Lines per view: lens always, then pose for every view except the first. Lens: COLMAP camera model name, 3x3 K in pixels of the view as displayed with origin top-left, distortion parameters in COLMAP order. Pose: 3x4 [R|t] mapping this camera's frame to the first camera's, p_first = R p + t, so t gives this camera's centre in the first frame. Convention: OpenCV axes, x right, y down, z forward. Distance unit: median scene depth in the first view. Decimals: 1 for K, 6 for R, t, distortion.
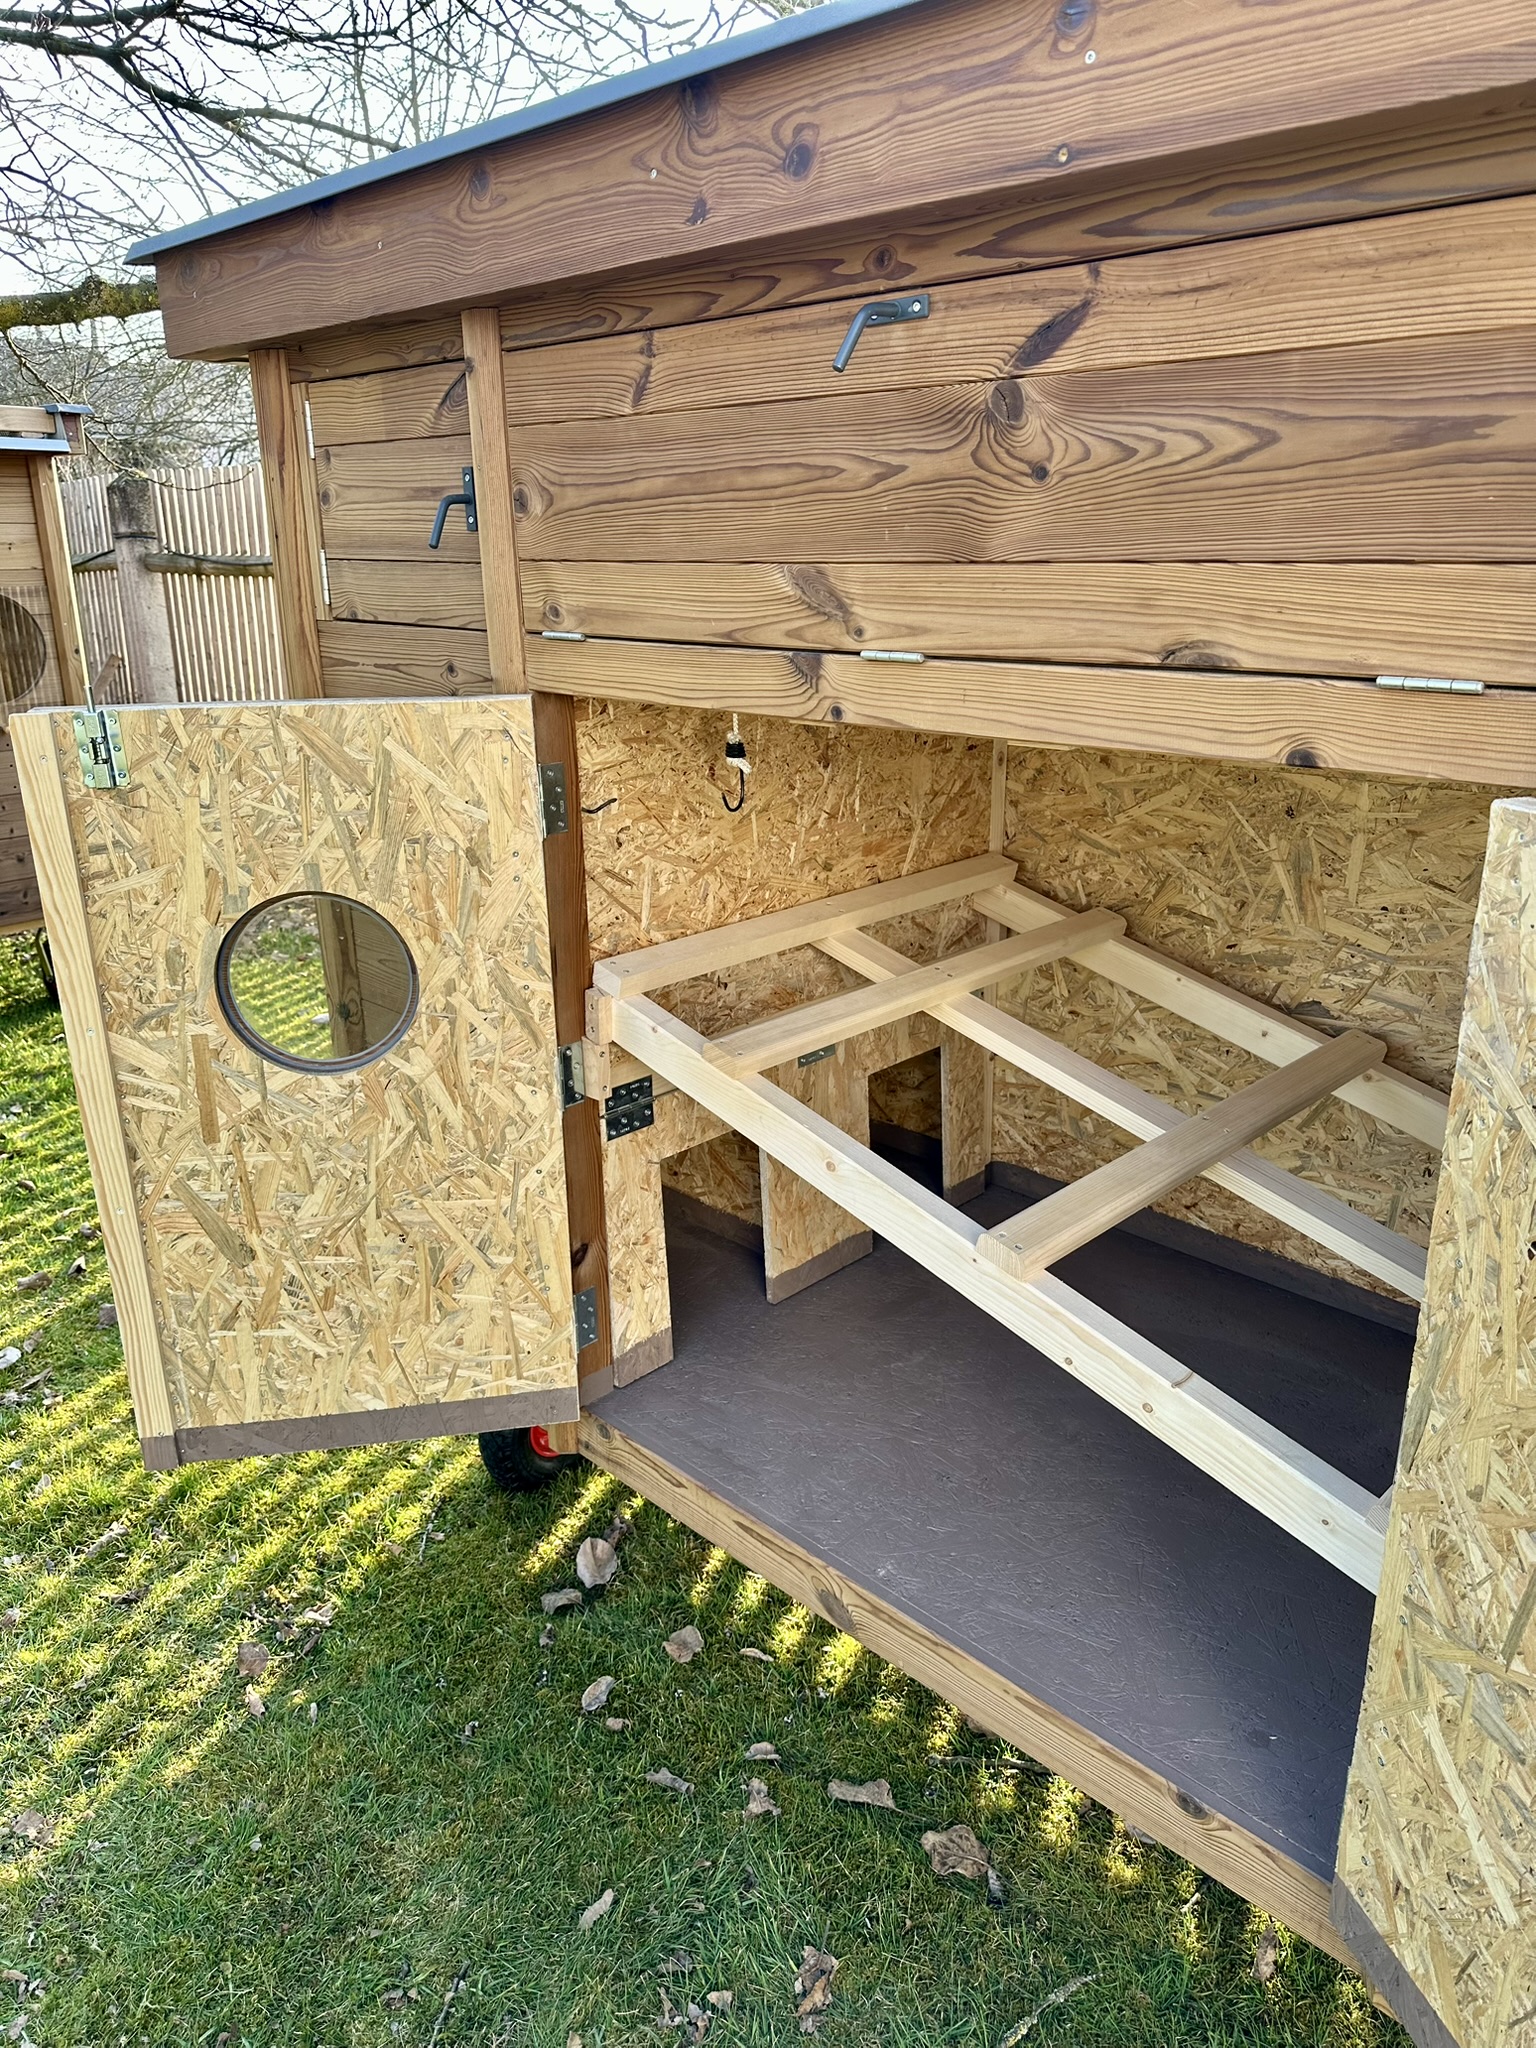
lens RADIAL K [[1475.7, 0, 751.2], [0, 1475.7, 1006.2], [0, 0, 1]] dist [0.031313, -0.032874]
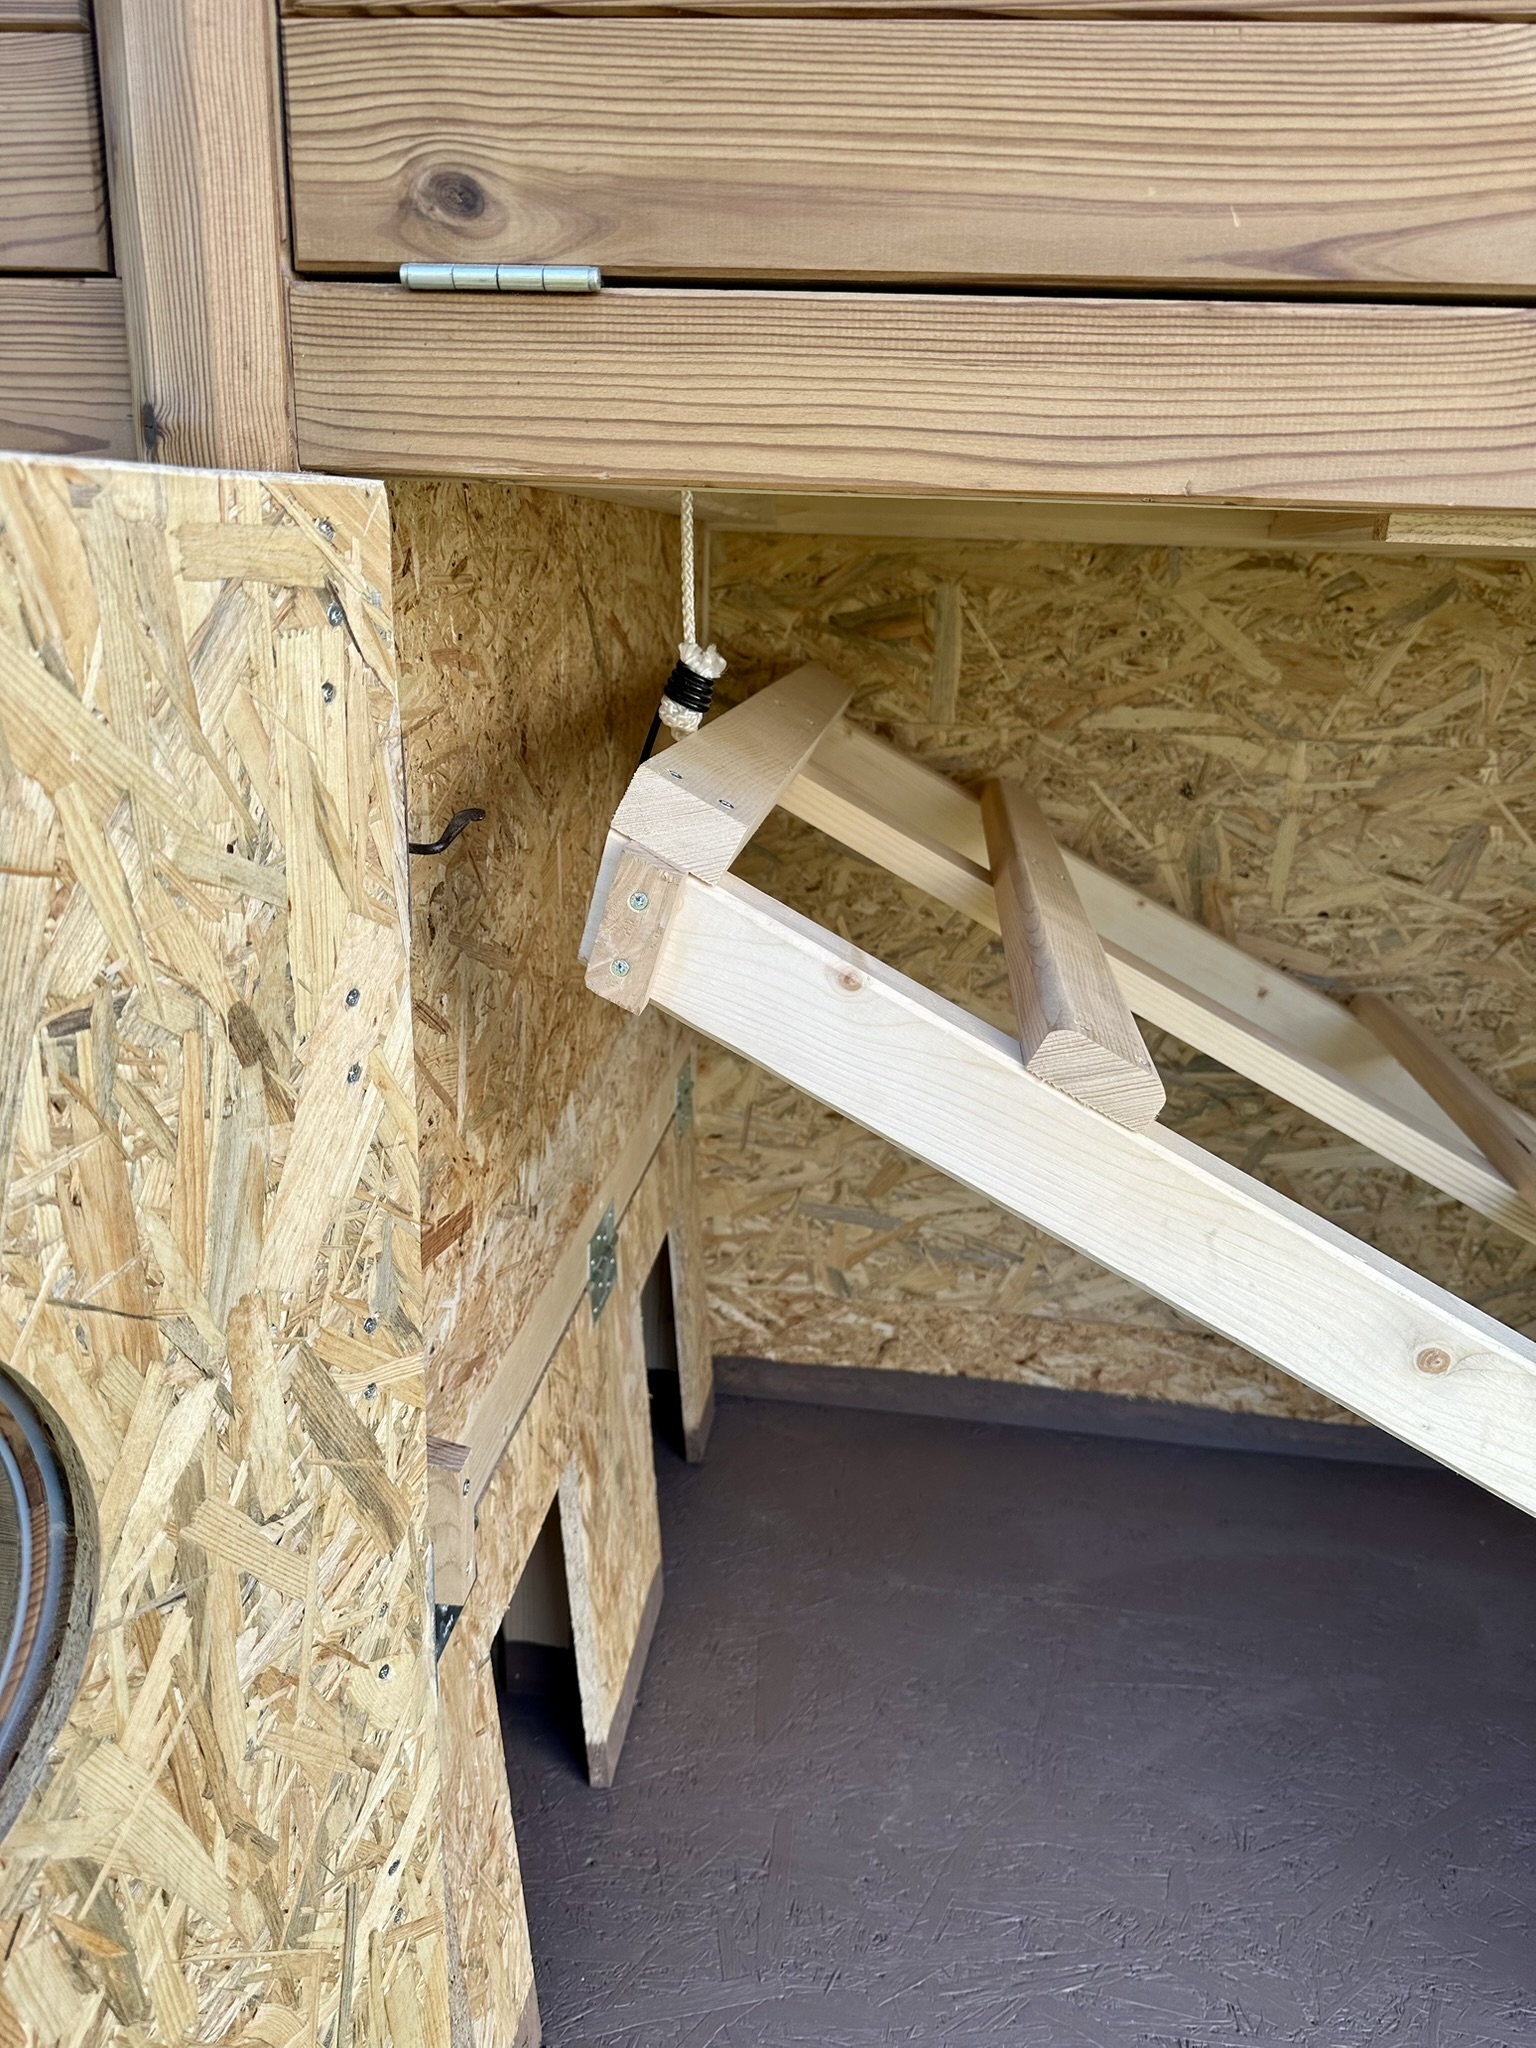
lens RADIAL K [[1475.7, 0, 778.5], [0, 1475.7, 1020.5], [0, 0, 1]] dist [0.031313, -0.032874]
pose [[0.788966, -0.138537, 0.598615, -0.227366], [0.141565, 0.989024, 0.042310, -0.082818], [-0.597907, 0.051362, 0.799919, 0.579344]]
